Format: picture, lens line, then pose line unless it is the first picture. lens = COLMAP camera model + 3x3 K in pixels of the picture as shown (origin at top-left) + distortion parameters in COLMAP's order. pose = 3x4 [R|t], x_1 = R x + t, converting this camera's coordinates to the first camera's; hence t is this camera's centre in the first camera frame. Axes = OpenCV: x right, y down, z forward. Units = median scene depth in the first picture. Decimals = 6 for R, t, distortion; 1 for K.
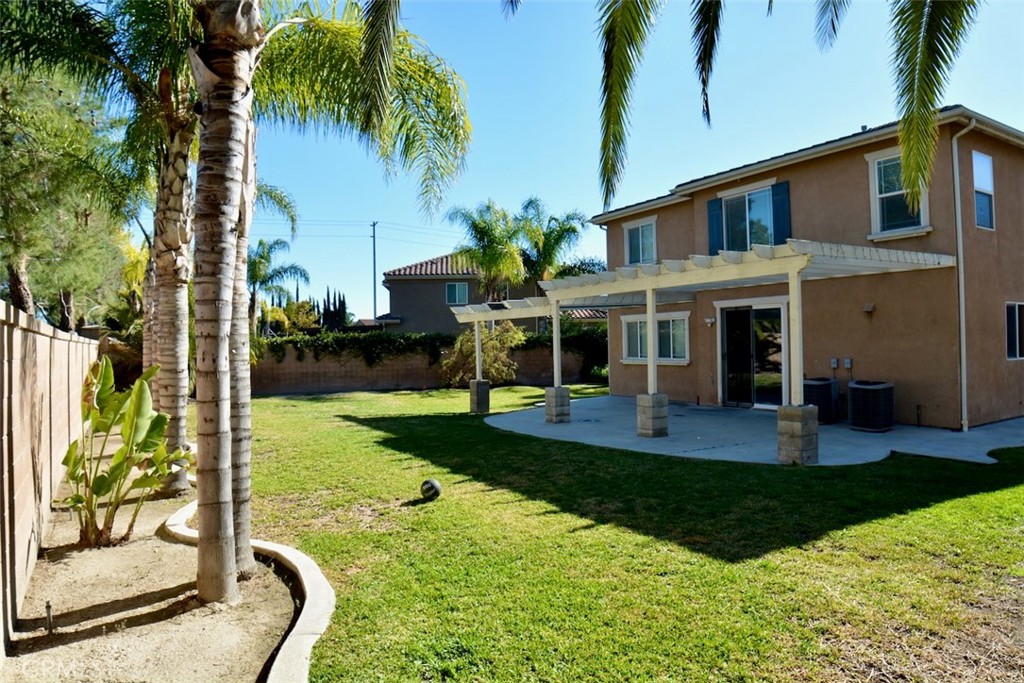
lens RADIAL K [[642.4, 0, 512.0], [0, 642.4, 341.5], [0, 0, 1]] dist [-0.118350, 0.045488]
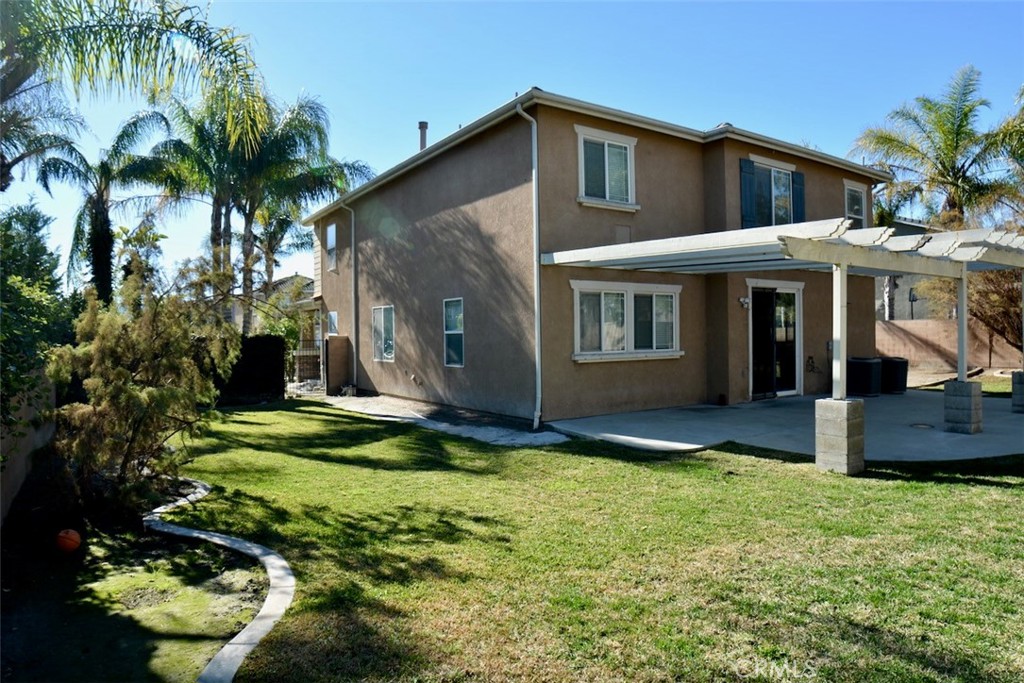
lens RADIAL K [[642.4, 0, 512.0], [0, 642.4, 341.5], [0, 0, 1]] dist [-0.118350, 0.045488]
pose [[-0.049541, 0.005318, 0.998758, -0.236785], [0.008527, 0.999952, -0.004902, 0.010383], [-0.998736, 0.008273, -0.049584, 0.632801]]
